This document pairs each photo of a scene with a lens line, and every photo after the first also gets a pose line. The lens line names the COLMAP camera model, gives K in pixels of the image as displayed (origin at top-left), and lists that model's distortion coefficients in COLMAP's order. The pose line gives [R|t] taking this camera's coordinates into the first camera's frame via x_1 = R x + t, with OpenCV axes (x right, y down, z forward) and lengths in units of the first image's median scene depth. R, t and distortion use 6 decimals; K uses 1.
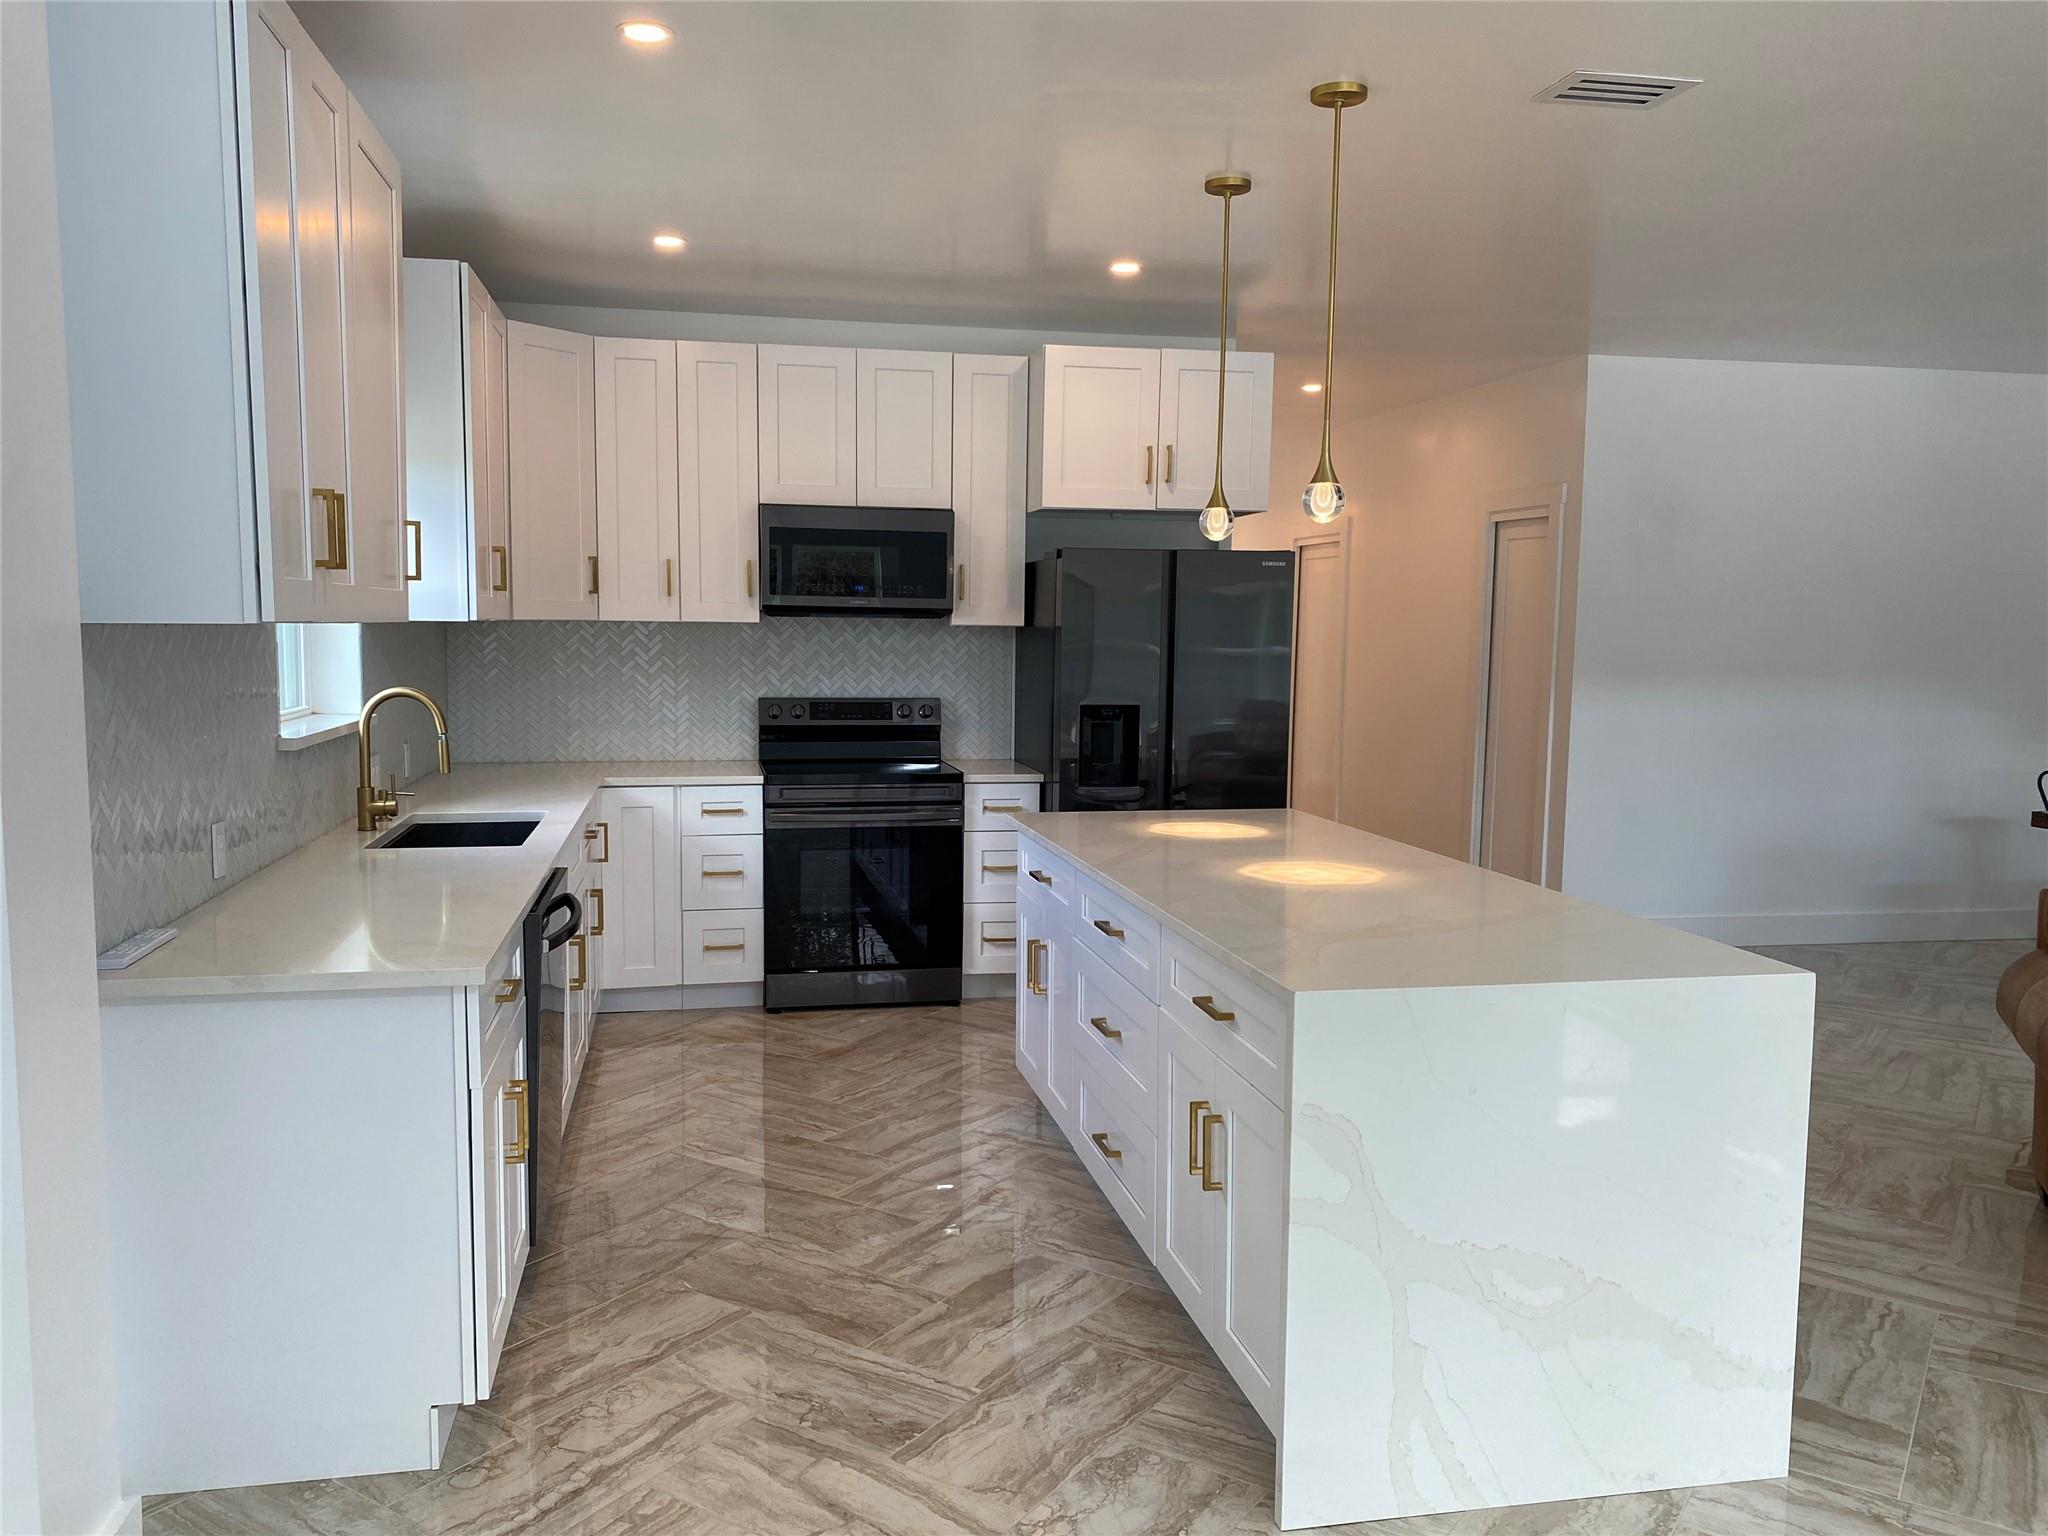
lens RADIAL K [[1530.0, 0, 1020.7], [0, 1530.0, 769.5], [0, 0, 1]] dist [-0.000854, -0.001042]
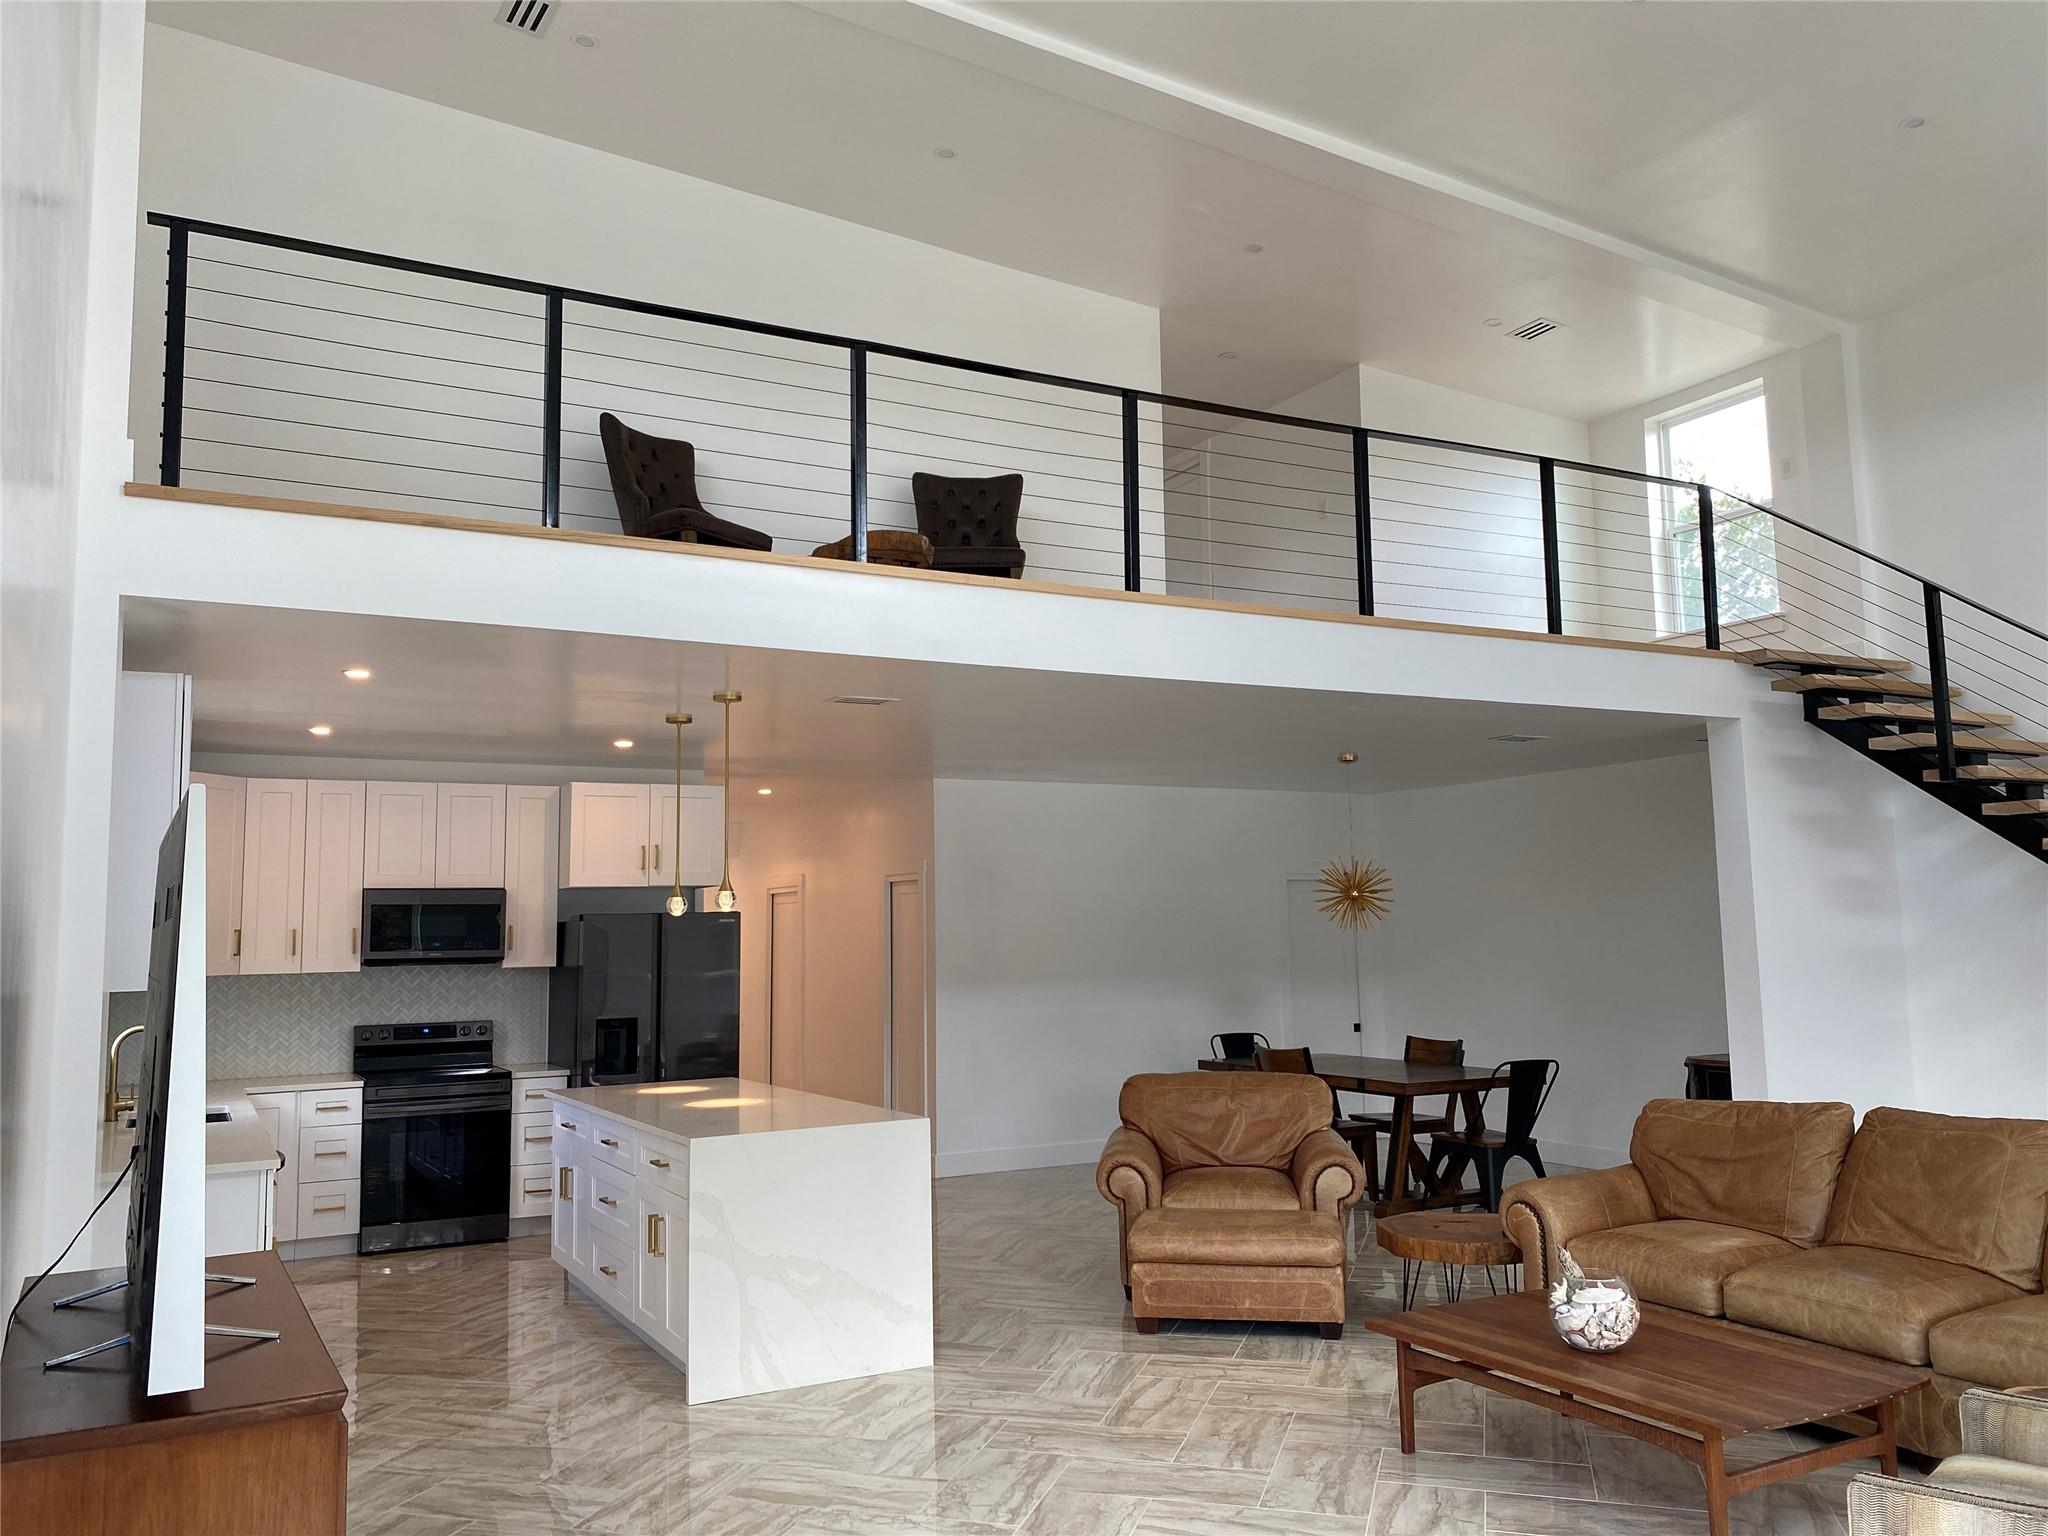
lens RADIAL K [[1587.2, 0, 1024.0], [0, 1587.2, 768.0], [0, 0, 1]] dist [0.025726, -0.006162]
pose [[0.957046, 0.001168, 0.289933, -0.011365], [0.056525, 0.980052, -0.190533, 0.035269], [-0.284372, 0.198737, 0.937889, -0.600465]]
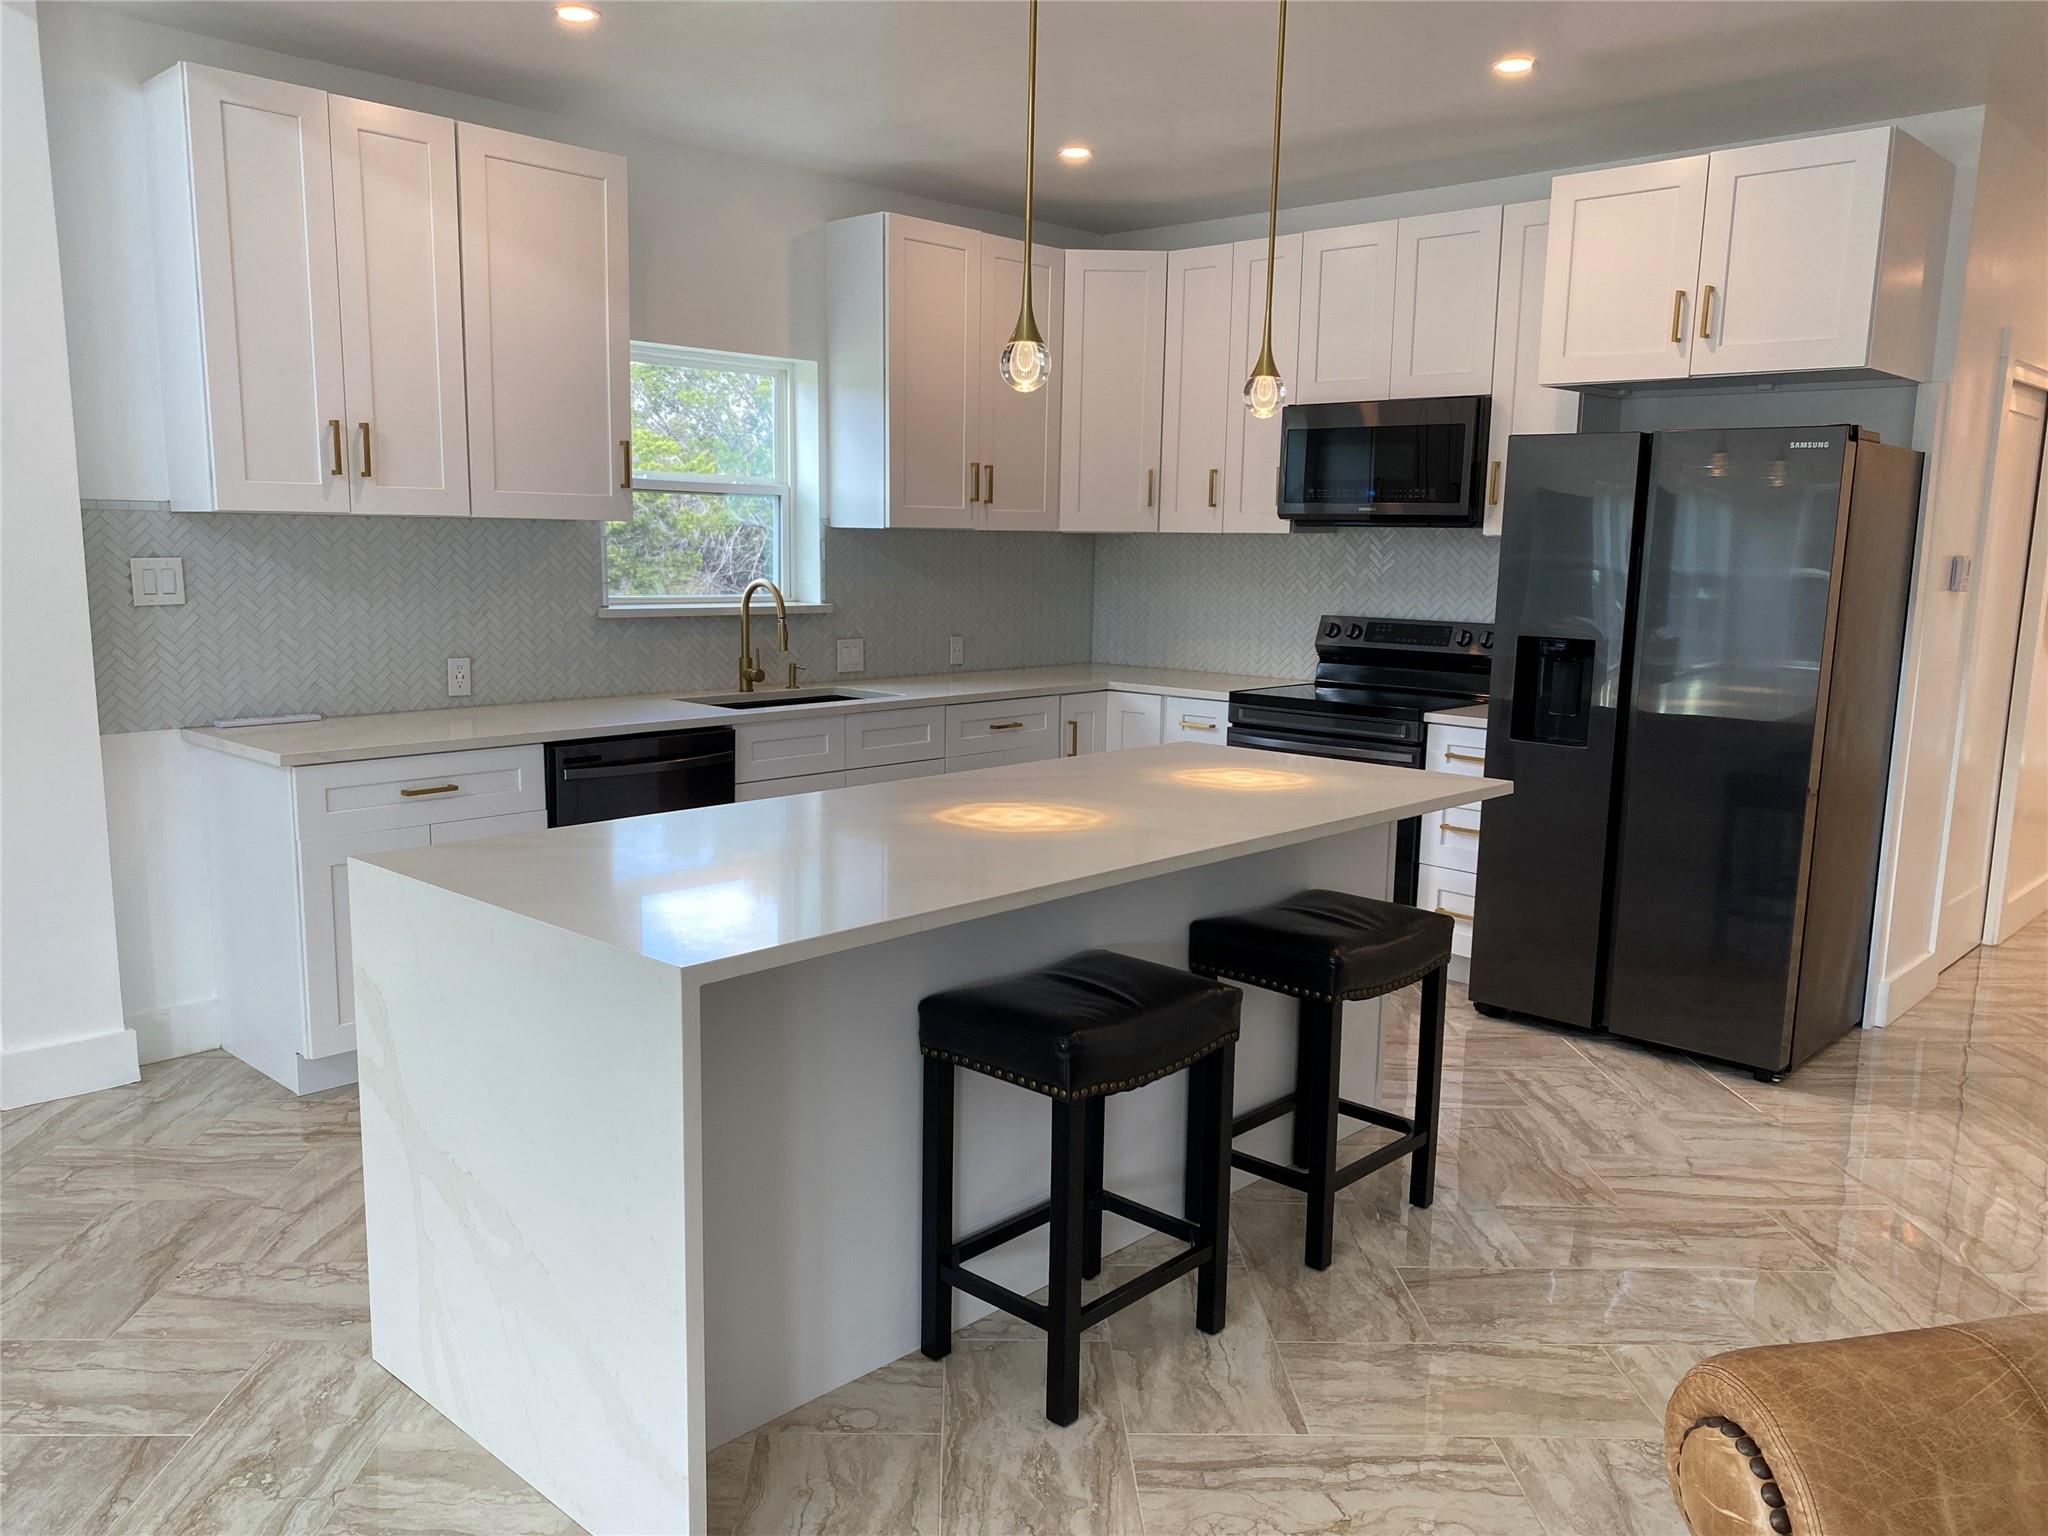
lens RADIAL K [[1573.7, 0, 1024.0], [0, 1573.7, 768.0], [0, 0, 1]] dist [0.042335, -0.001297]
pose [[0.572300, 0.119626, -0.811272, 0.552163], [-0.091101, 0.992454, 0.082076, -0.017720], [0.814968, 0.026936, 0.578879, 0.312063]]
